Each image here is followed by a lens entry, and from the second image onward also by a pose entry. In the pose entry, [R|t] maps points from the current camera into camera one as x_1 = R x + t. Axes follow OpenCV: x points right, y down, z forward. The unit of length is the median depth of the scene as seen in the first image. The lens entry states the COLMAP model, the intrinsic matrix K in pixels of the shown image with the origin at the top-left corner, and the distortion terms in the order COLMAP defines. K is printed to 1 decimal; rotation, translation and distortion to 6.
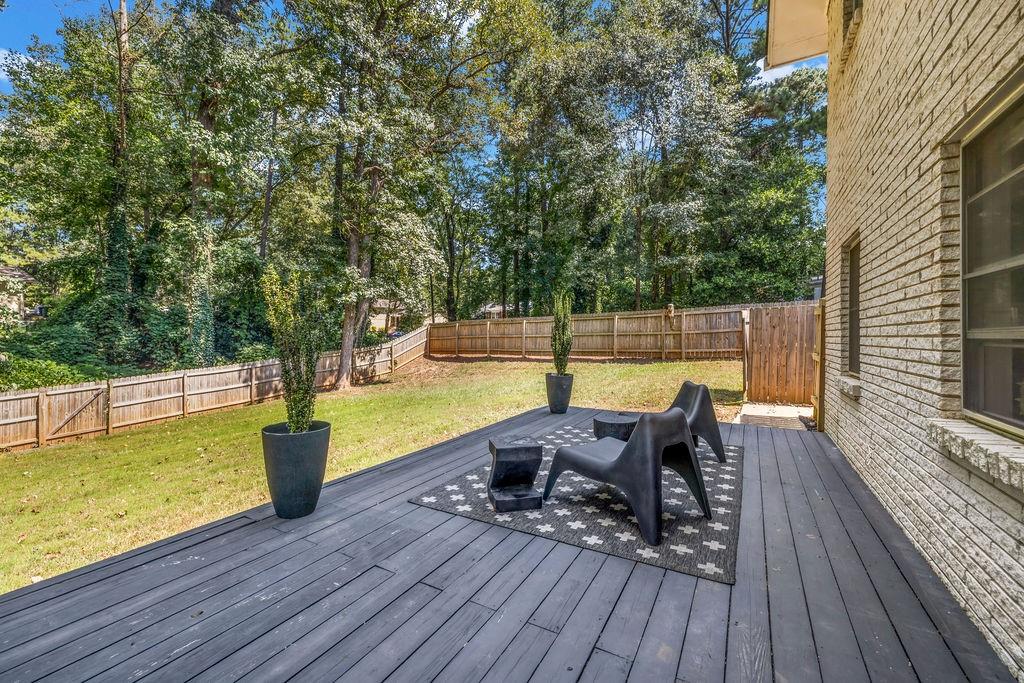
lens RADIAL K [[426.9, 0, 507.8], [0, 426.9, 330.6], [0, 0, 1]] dist [0.001195, 0.000133]
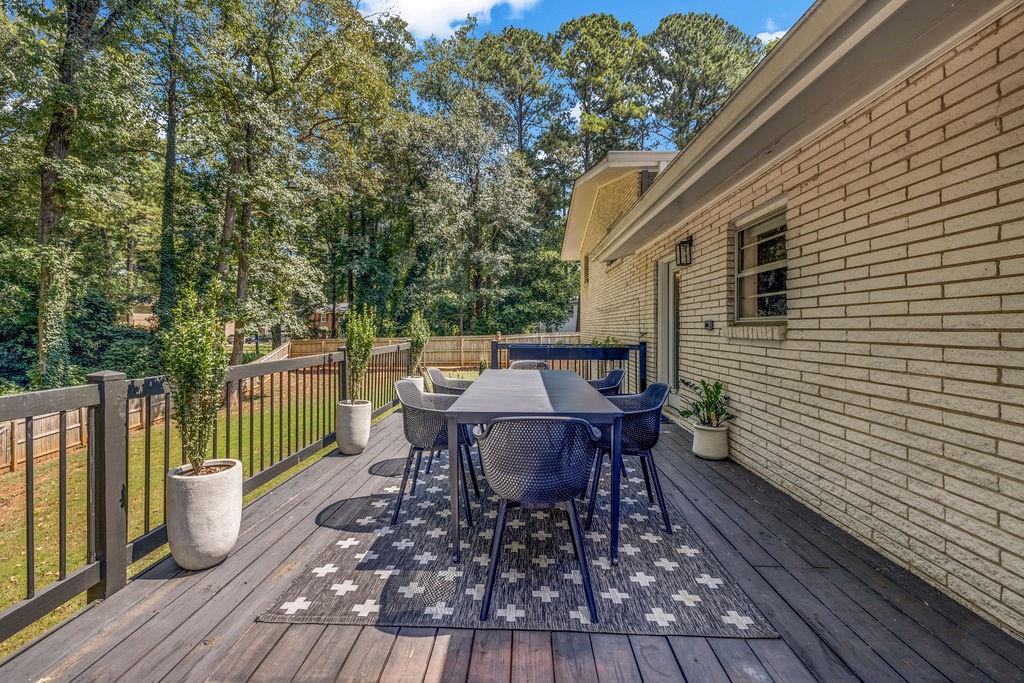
lens RADIAL K [[426.9, 0, 507.8], [0, 426.9, 330.6], [0, 0, 1]] dist [0.001195, 0.000133]
pose [[0.891829, -0.012131, 0.452210, -0.207076], [0.006271, 0.999876, 0.014456, -0.063263], [-0.452330, -0.010056, 0.891794, -0.286155]]
